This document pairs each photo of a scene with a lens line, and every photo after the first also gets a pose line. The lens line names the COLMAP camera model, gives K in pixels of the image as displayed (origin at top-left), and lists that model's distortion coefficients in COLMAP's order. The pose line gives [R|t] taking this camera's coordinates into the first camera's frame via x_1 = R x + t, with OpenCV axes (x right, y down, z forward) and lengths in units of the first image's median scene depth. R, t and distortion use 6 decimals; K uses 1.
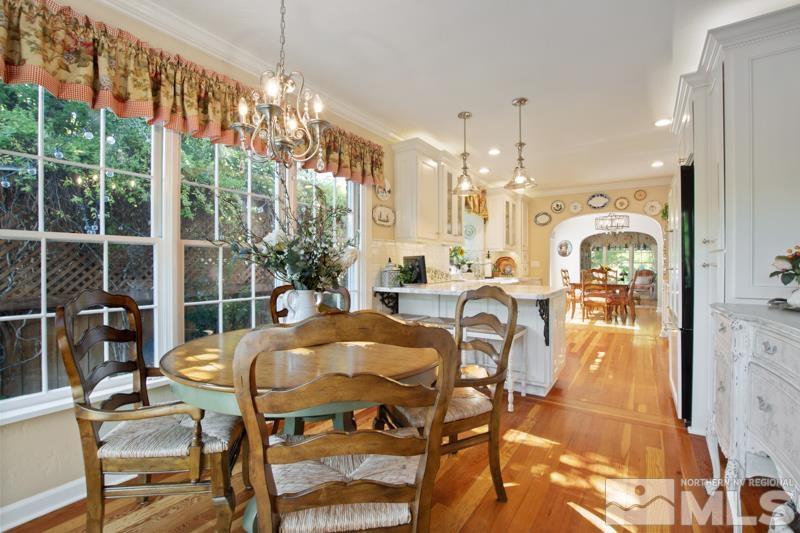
lens RADIAL K [[352.8, 0, 399.5], [0, 352.8, 265.1], [0, 0, 1]] dist [-0.001198, -0.000057]
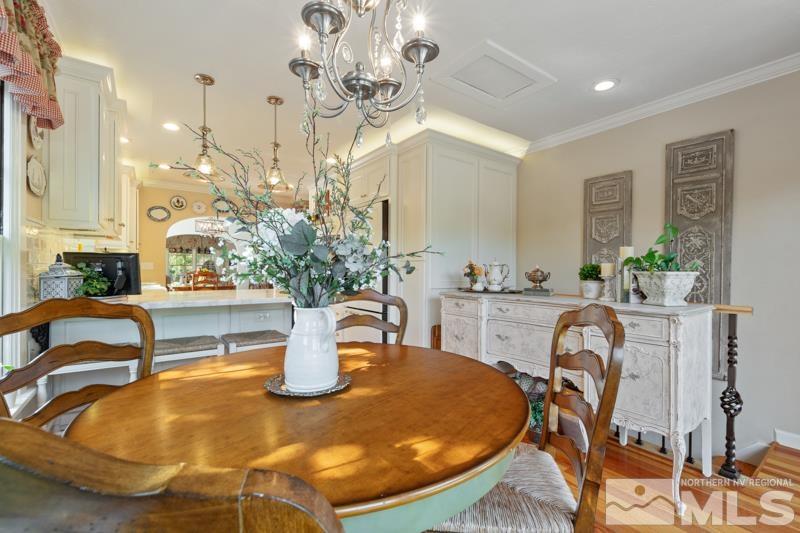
lens RADIAL K [[352.8, 0, 399.6], [0, 352.8, 270.1], [0, 0, 1]] dist [-0.001198, -0.000057]
pose [[0.328276, 0.000084, 0.944582, -0.228578], [-0.006674, 0.999975, 0.002230, 0.000378], [-0.944558, -0.007036, 0.328268, 0.176890]]
